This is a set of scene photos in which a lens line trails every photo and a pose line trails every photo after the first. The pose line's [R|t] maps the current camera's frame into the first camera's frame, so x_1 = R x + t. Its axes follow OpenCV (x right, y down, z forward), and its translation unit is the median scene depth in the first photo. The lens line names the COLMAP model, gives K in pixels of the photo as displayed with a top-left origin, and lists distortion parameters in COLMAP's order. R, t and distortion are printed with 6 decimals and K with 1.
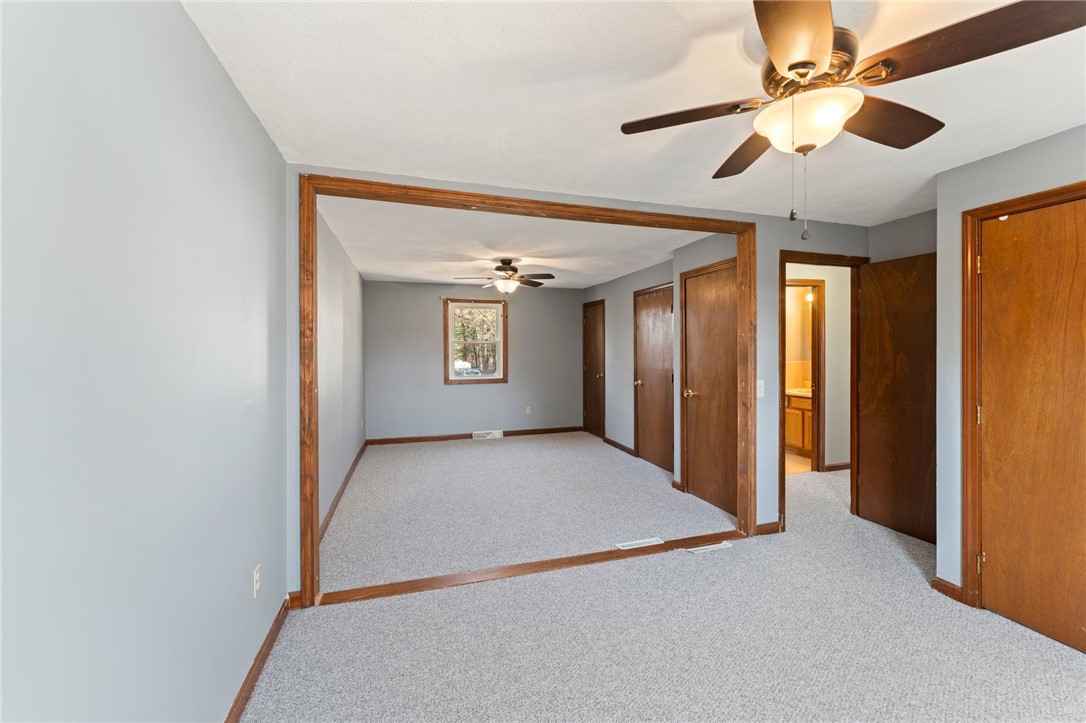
lens RADIAL K [[437.3, 0, 546.1], [0, 437.3, 349.5], [0, 0, 1]] dist [-0.000462, -0.000037]
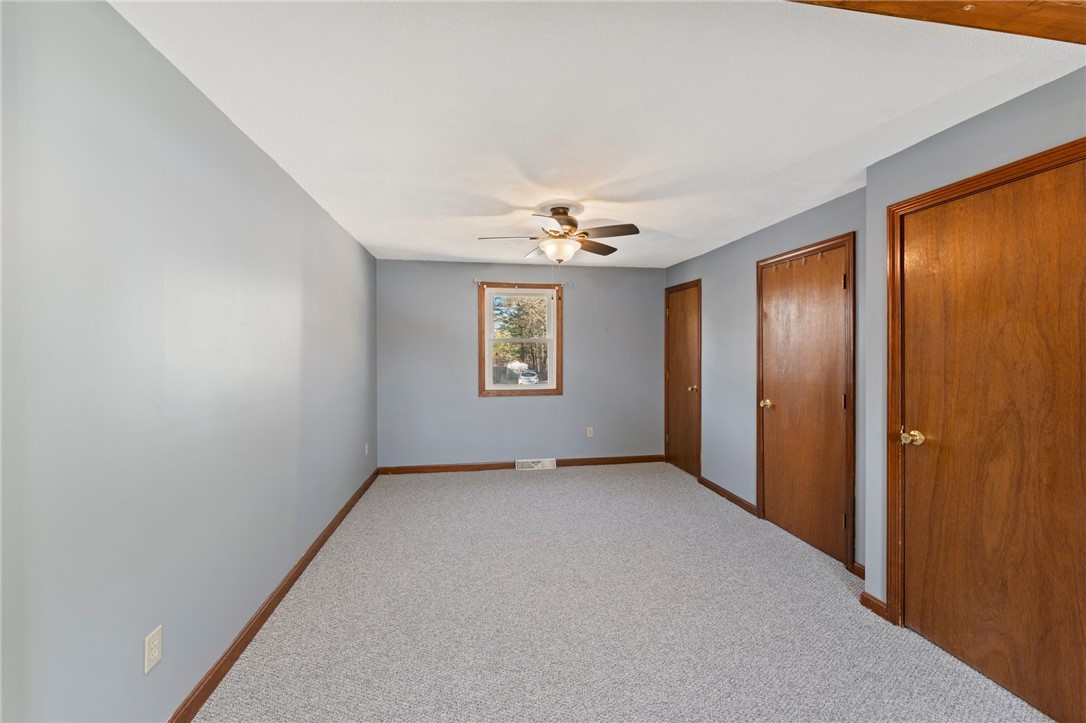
lens RADIAL K [[437.3, 0, 546.1], [0, 437.3, 349.5], [0, 0, 1]] dist [-0.000462, -0.000037]
pose [[0.991564, 0.004258, -0.129544, -0.022045], [-0.004650, 0.999985, -0.002719, 0.000903], [0.129531, 0.003298, 0.991570, 0.291615]]
